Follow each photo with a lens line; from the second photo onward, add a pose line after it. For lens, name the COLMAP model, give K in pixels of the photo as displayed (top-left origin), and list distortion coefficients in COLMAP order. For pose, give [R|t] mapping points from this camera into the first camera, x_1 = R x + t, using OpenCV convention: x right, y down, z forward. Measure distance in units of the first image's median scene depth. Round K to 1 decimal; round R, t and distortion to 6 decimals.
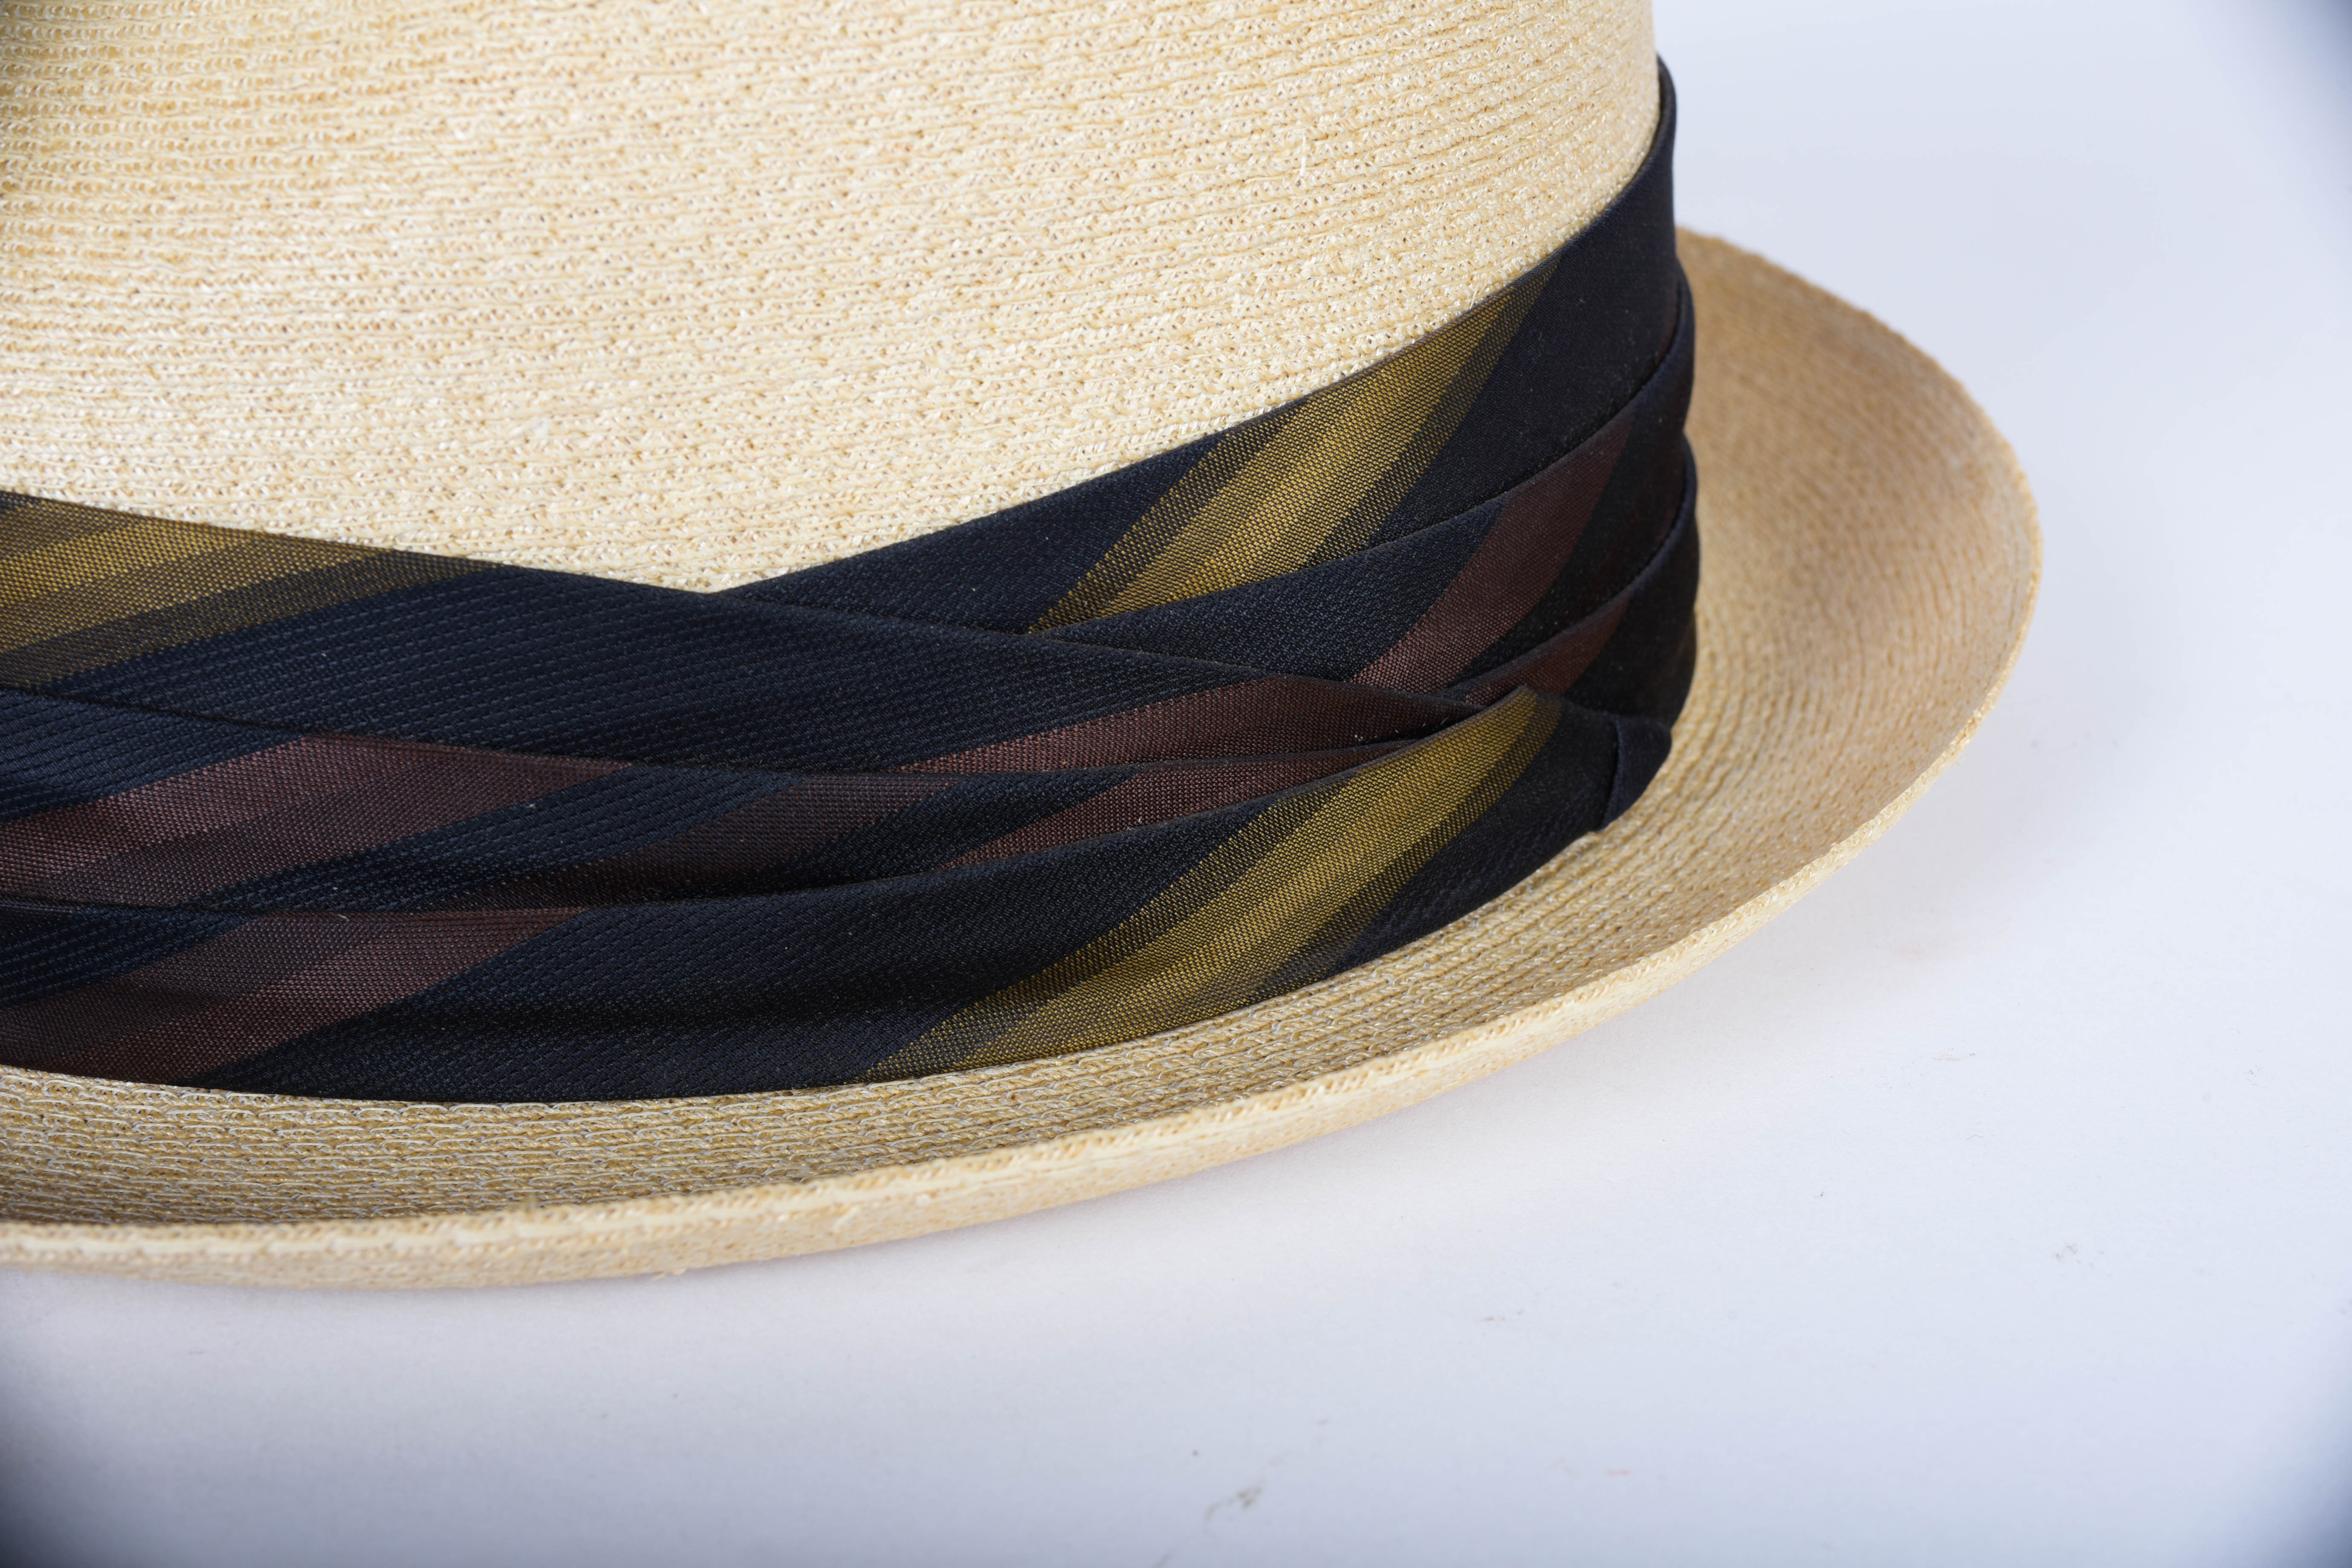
lens RADIAL K [[3220.2, 0, 1176.0], [0, 3220.2, 784.0], [0, 0, 1]] dist [-0.011417, 0.028038]
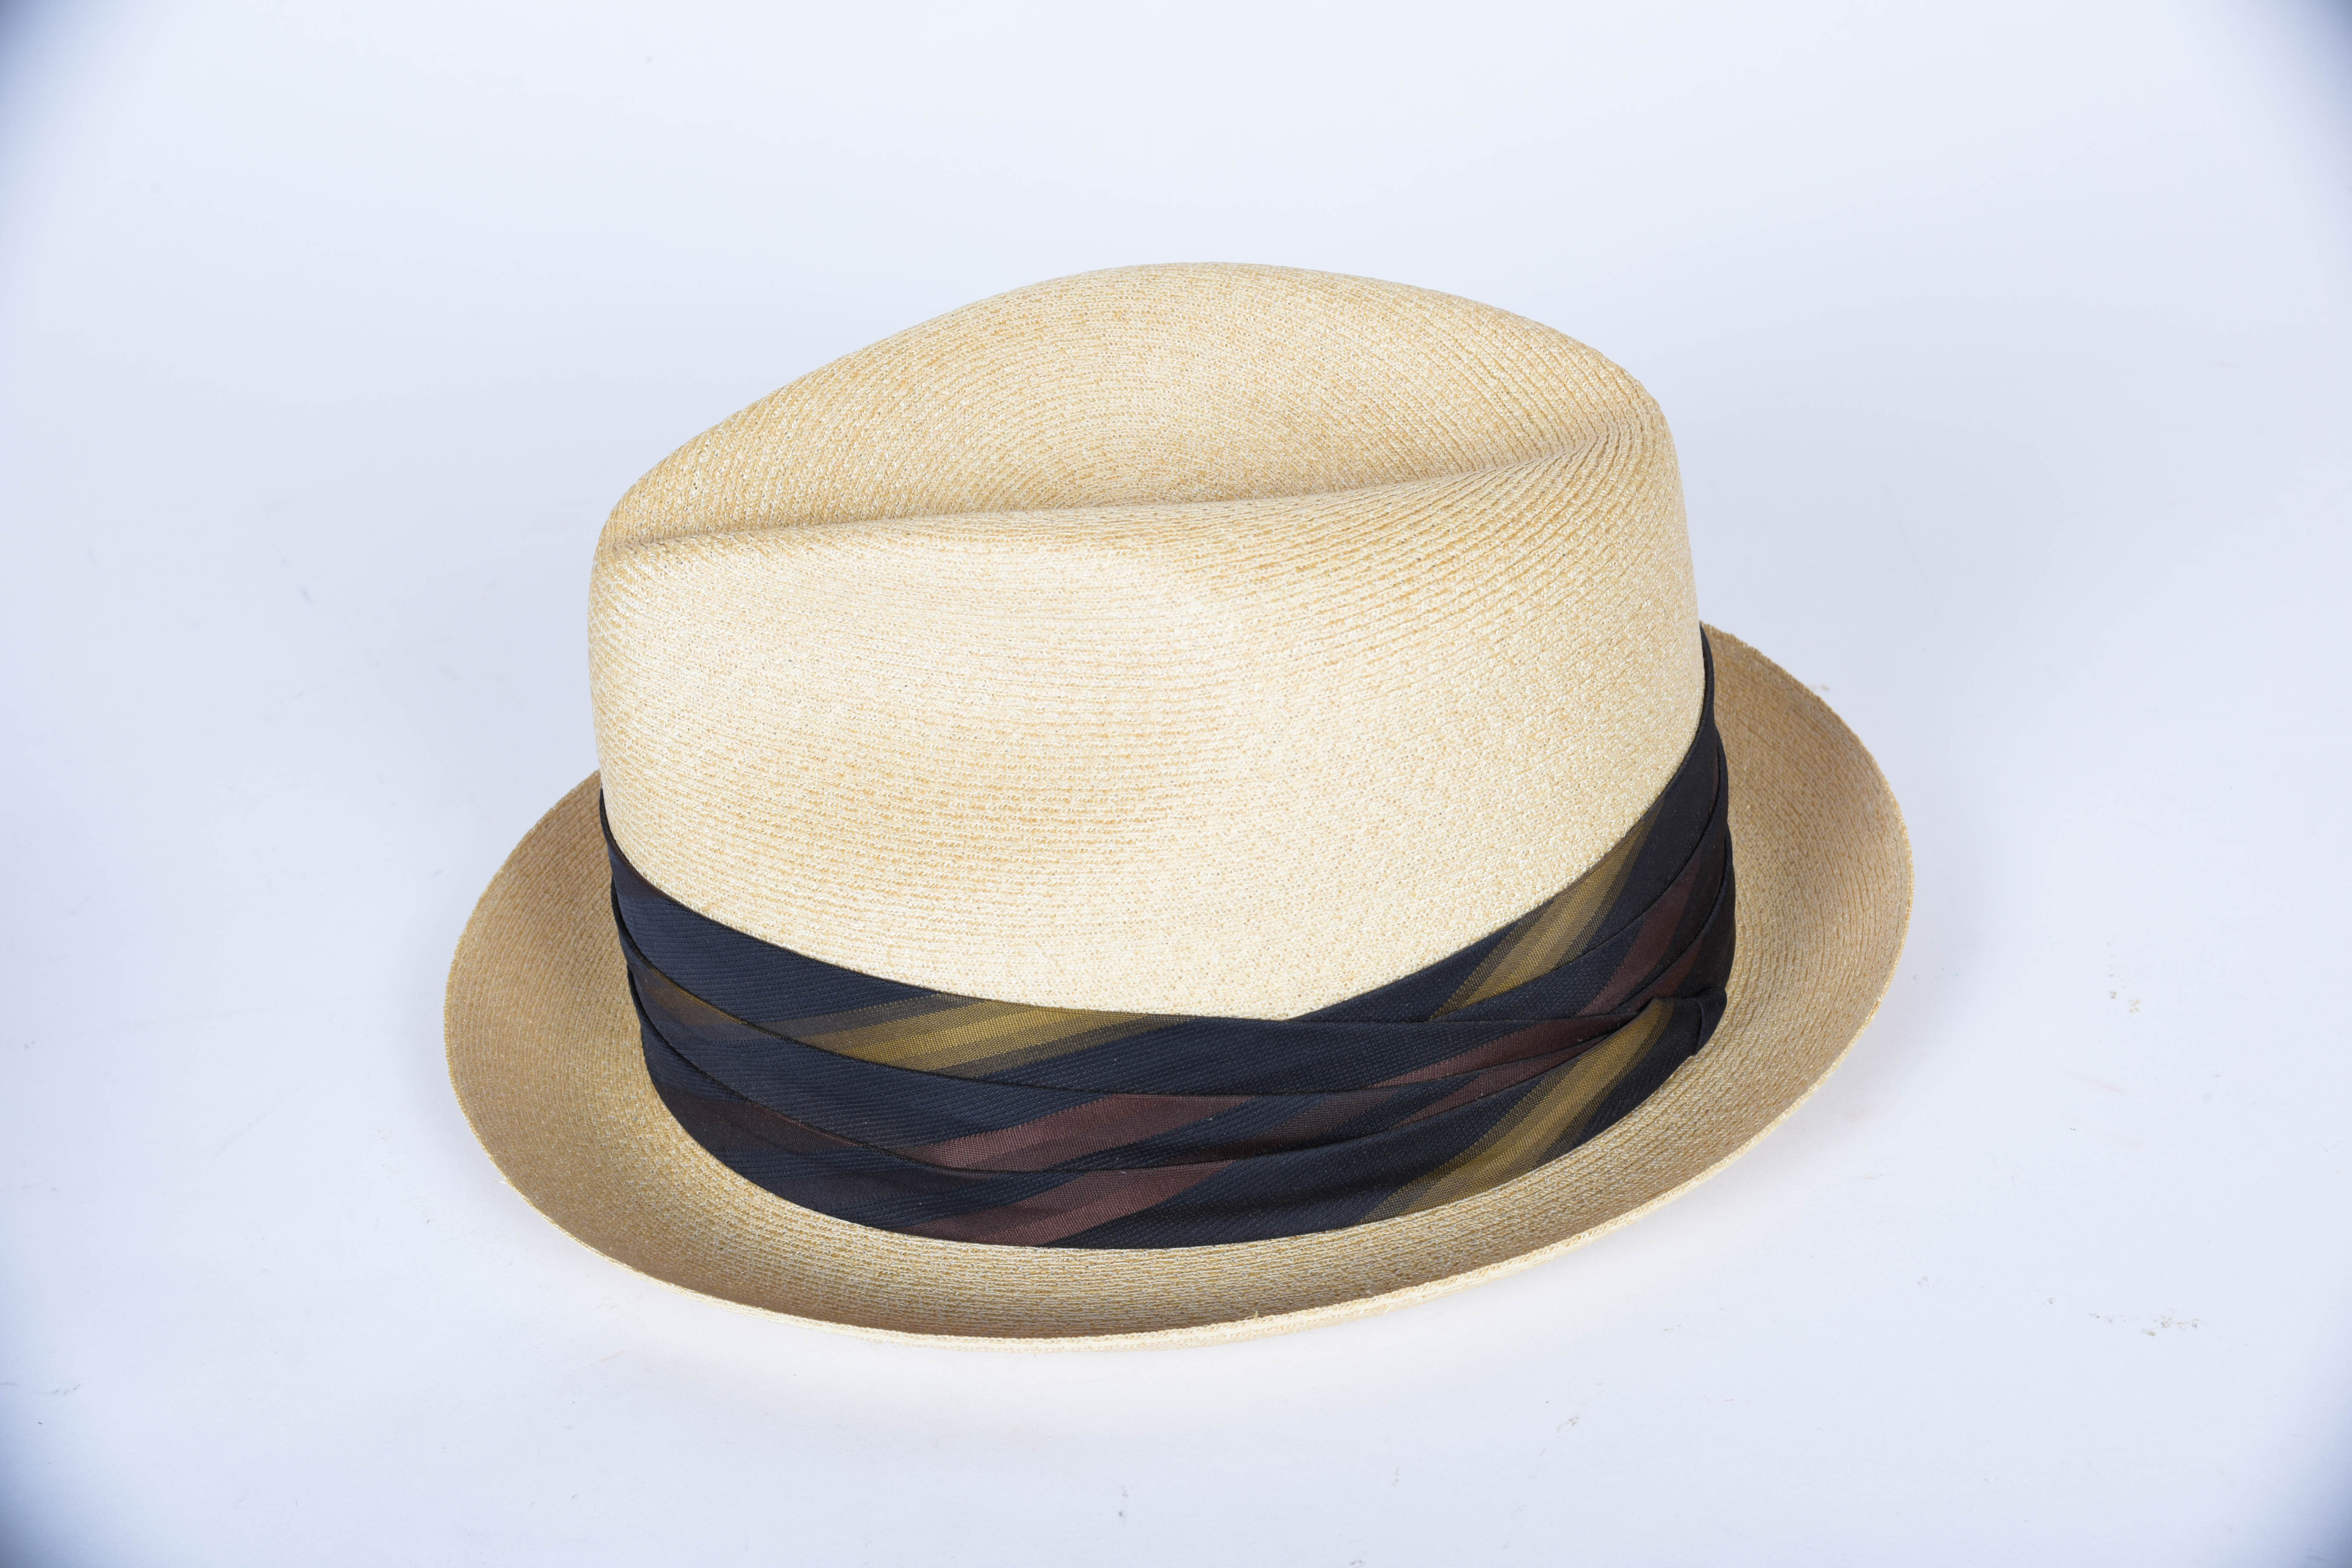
lens RADIAL K [[3220.2, 0, 1176.0], [0, 3220.2, 784.0], [0, 0, 1]] dist [-0.011417, 0.028038]
pose [[0.998066, -0.062115, -0.002441, -0.194866], [0.062101, 0.994548, 0.083766, -0.382828], [-0.002776, -0.083756, 0.996482, -1.091766]]
